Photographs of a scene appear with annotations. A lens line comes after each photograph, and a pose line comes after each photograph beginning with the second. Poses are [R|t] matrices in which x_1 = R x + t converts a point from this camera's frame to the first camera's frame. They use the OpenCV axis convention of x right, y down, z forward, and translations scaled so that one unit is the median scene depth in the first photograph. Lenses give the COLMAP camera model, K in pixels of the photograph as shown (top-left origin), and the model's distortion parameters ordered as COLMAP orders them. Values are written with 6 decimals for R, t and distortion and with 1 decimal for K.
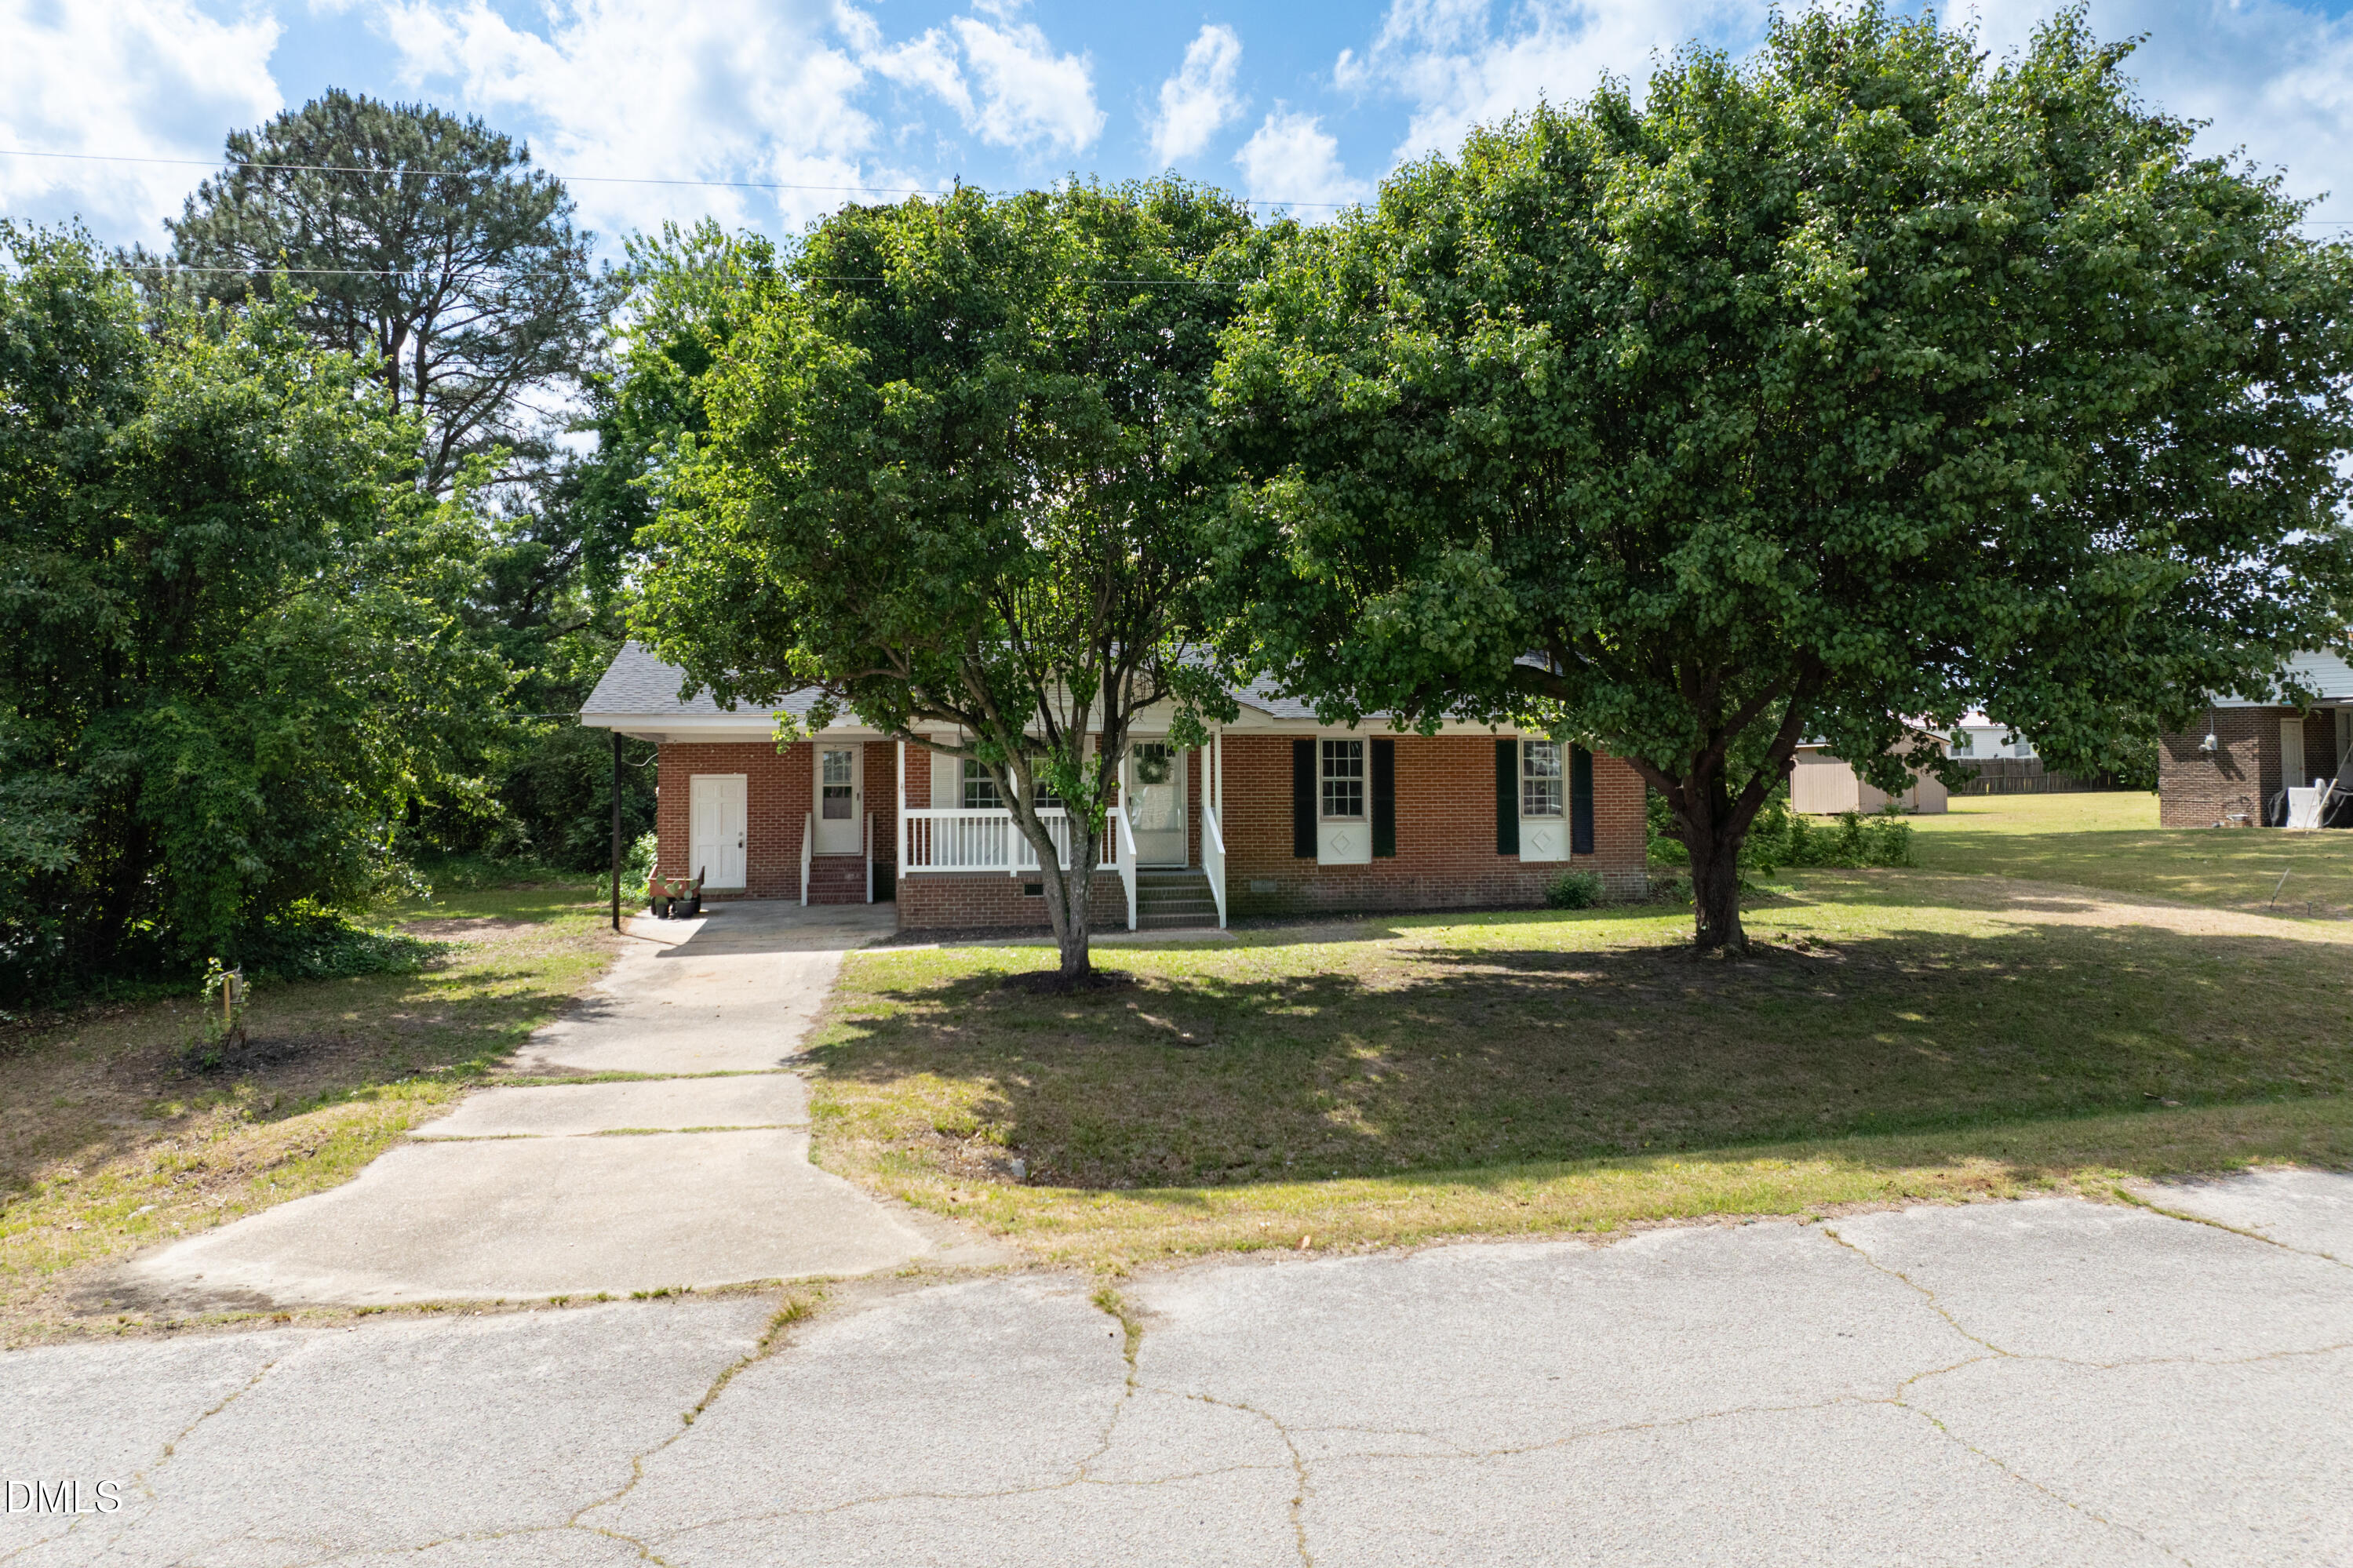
lens RADIAL K [[1633.7, 0, 1190.5], [0, 1633.7, 708.4], [0, 0, 1]] dist [-0.032415, -0.003587]
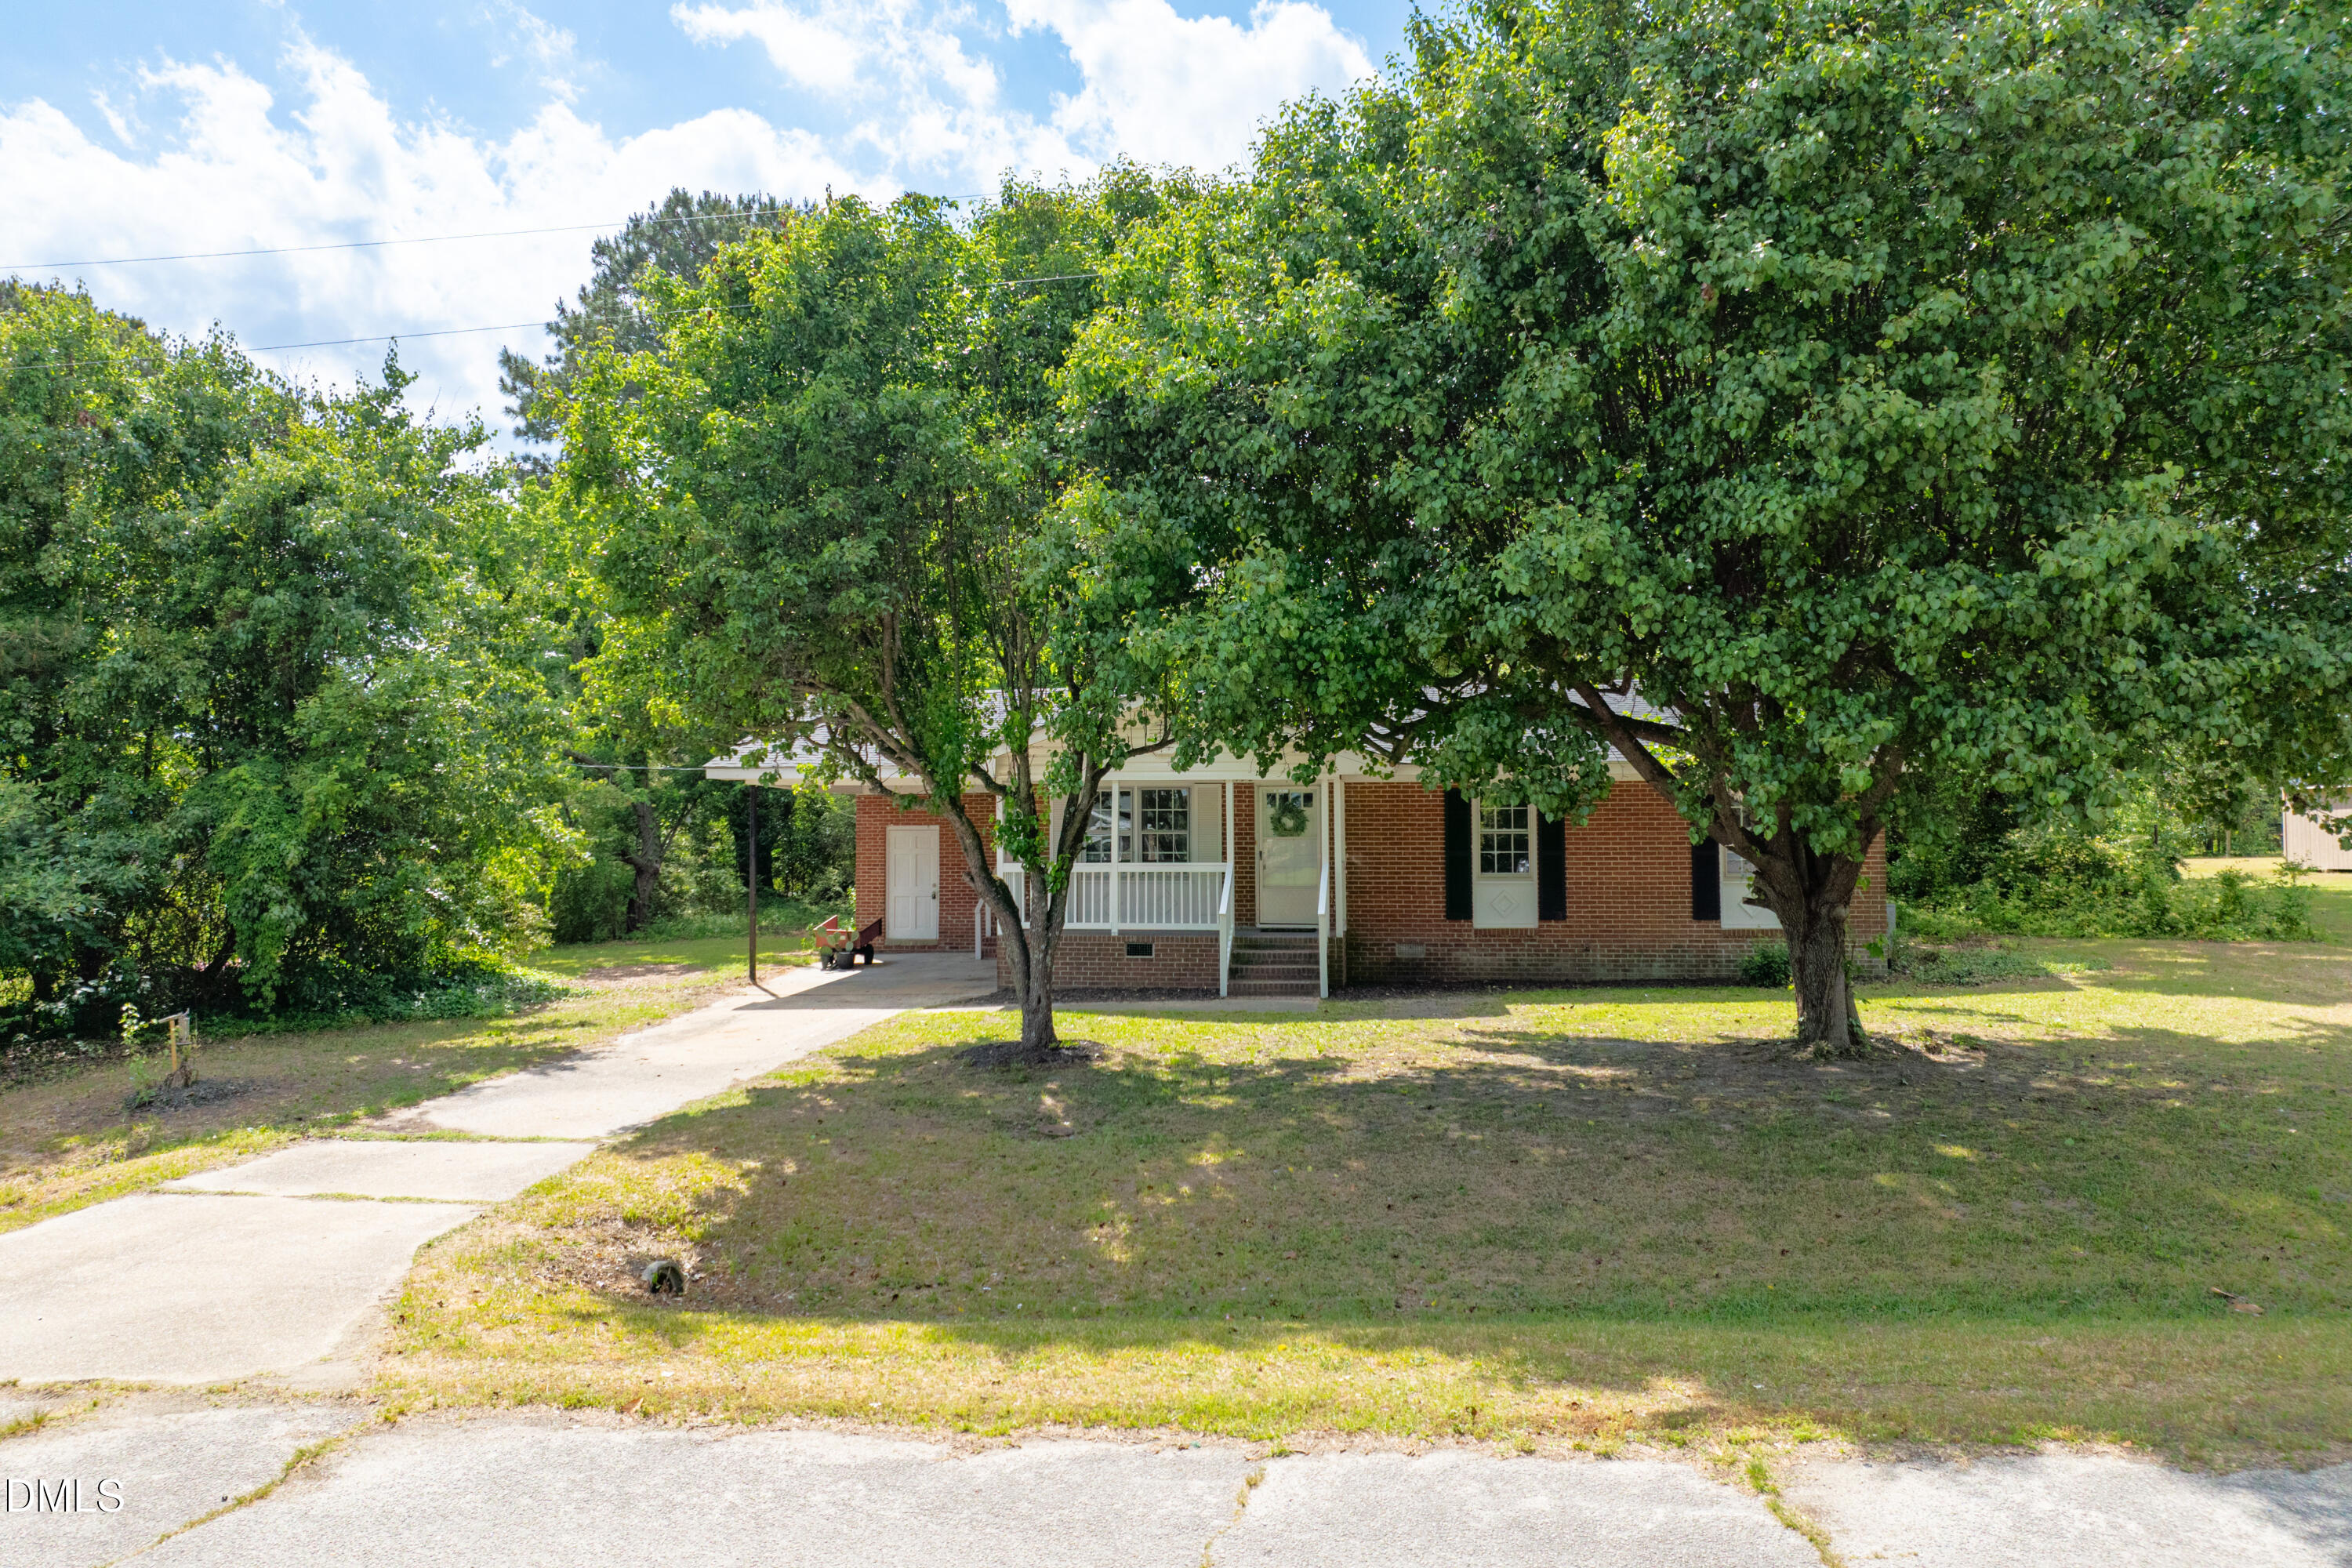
lens RADIAL K [[1638.1, 0, 1186.4], [0, 1638.1, 729.2], [0, 0, 1]] dist [-0.039132, 0.009232]
pose [[0.950910, -0.019278, -0.308866, 0.275384], [0.014109, 0.999721, -0.018962, 0.003138], [0.309145, 0.013673, 0.950916, 0.140895]]
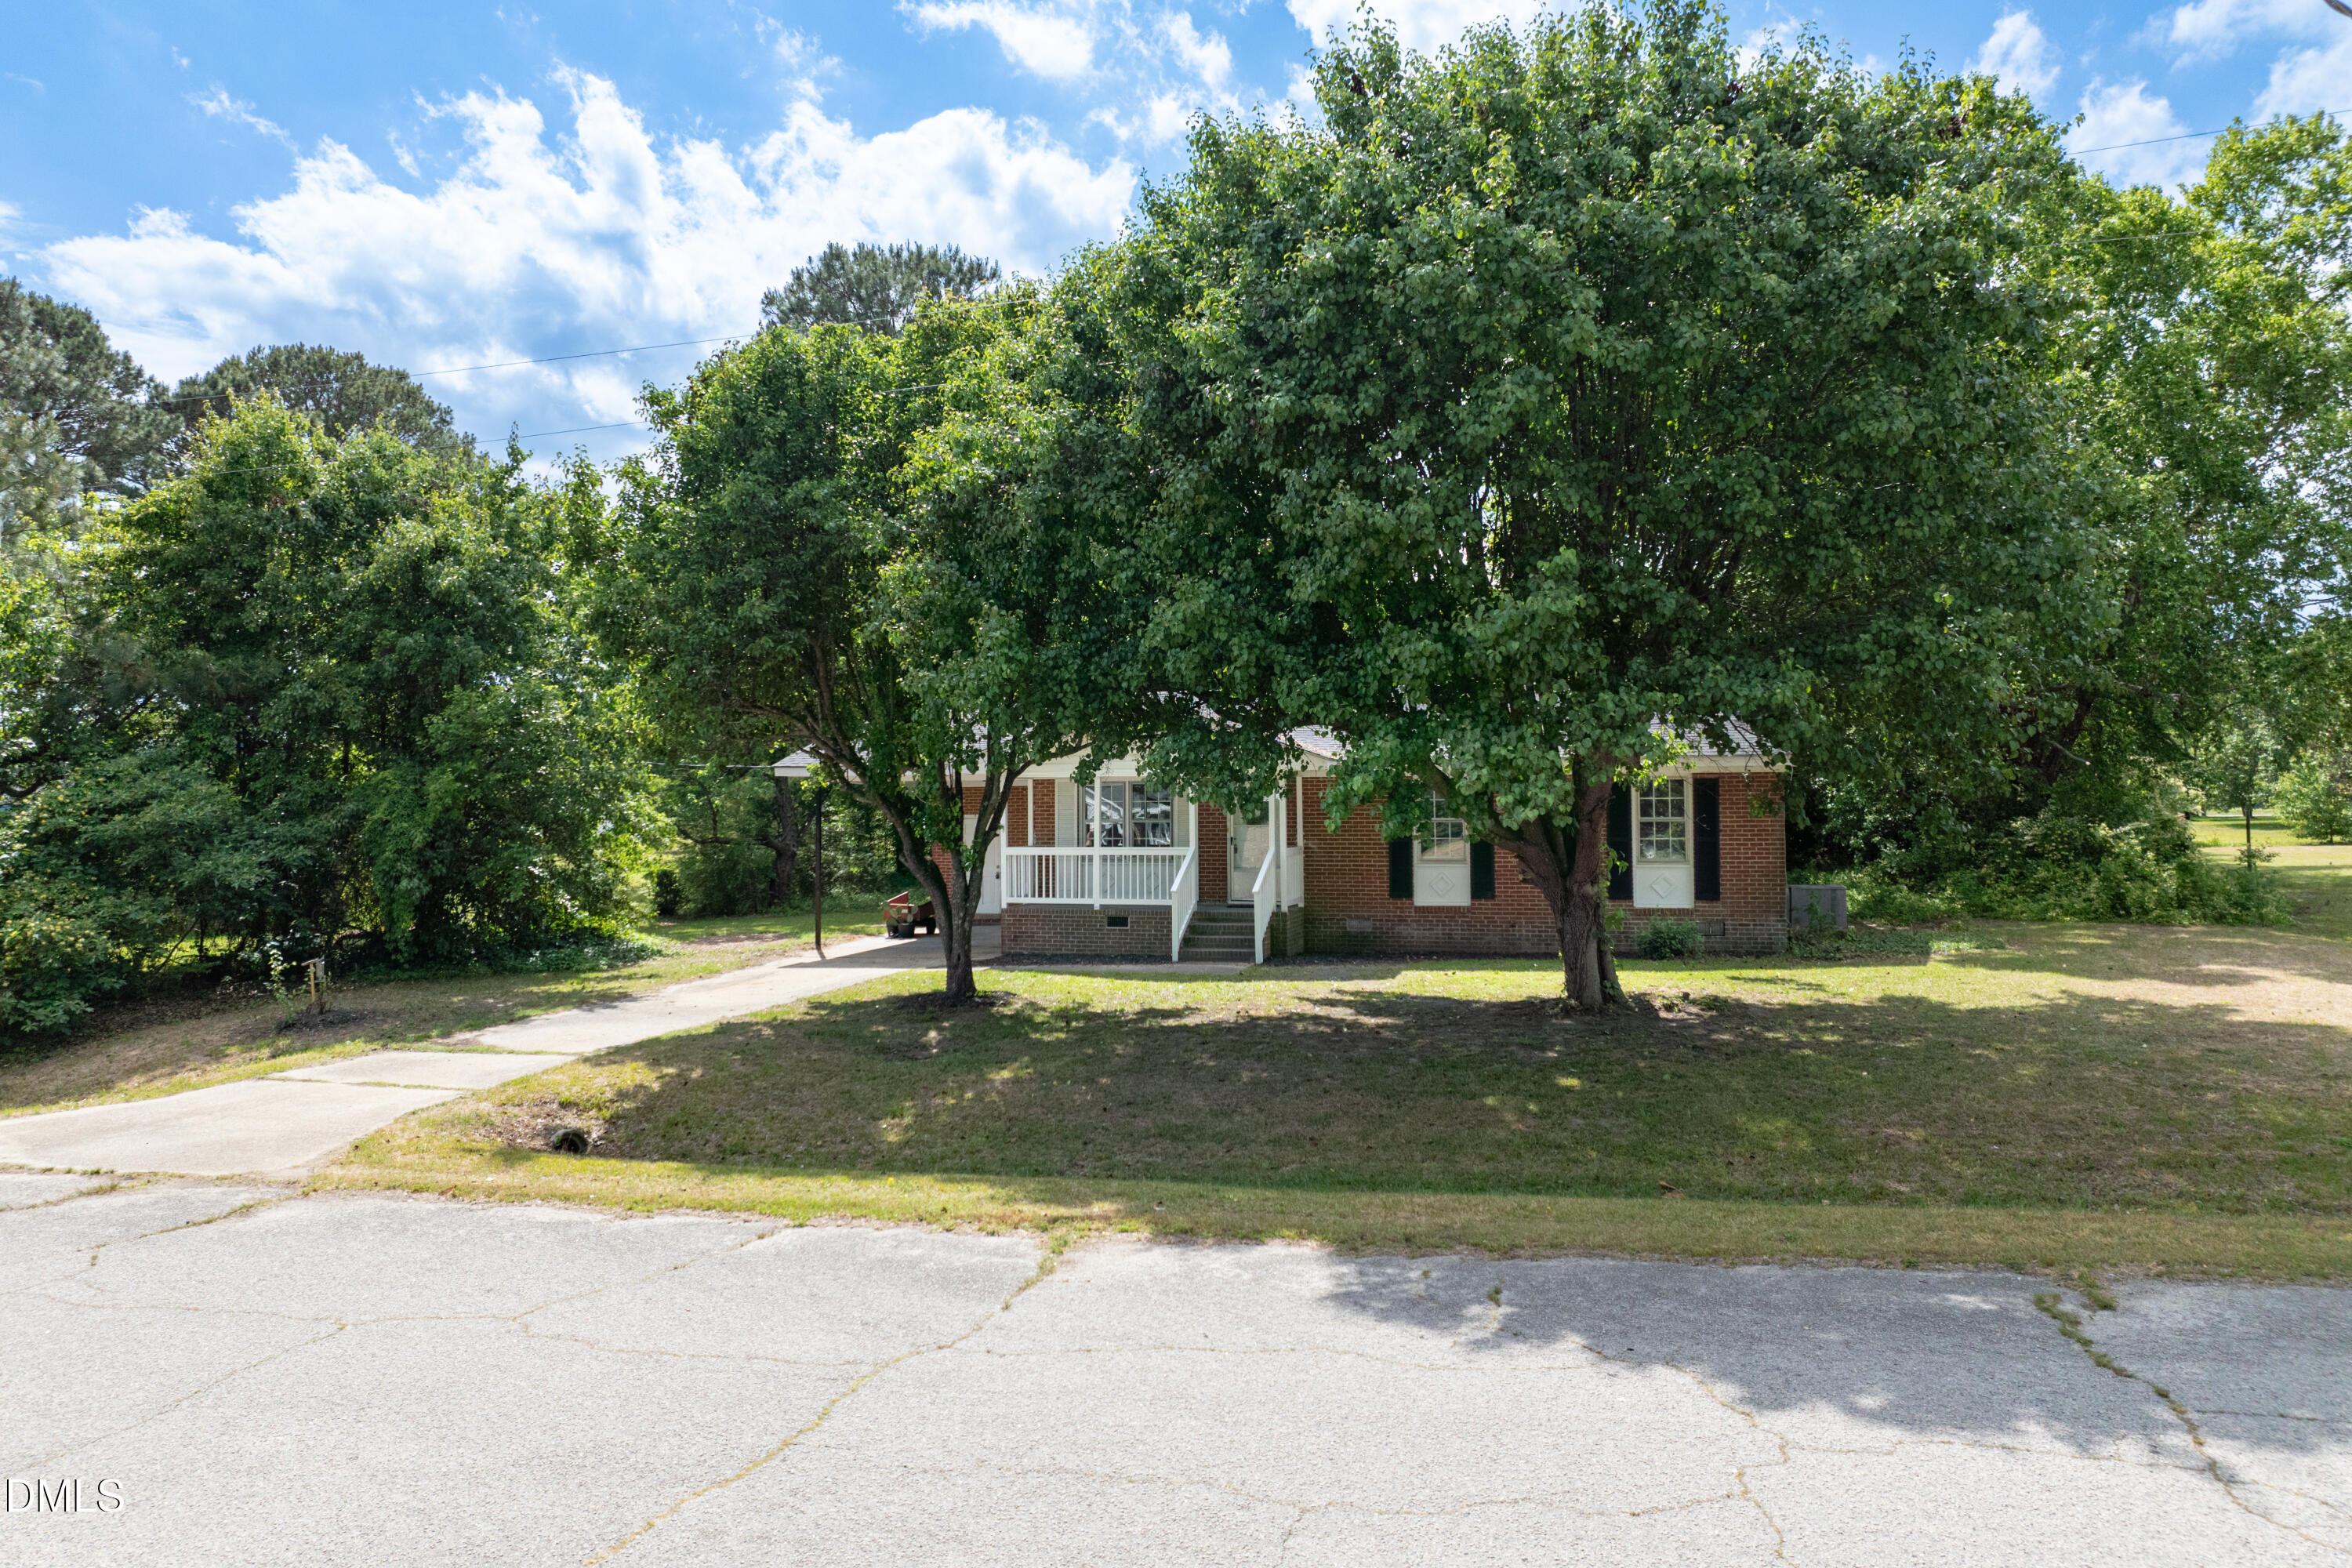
lens RADIAL K [[1633.2, 0, 1190.0], [0, 1633.2, 708.4], [0, 0, 1]] dist [-0.032415, -0.003587]
pose [[0.893756, -0.030072, -0.447545, 0.544967], [0.020991, 0.999461, -0.025238, -0.004103], [0.448063, 0.013162, 0.893905, 0.052802]]
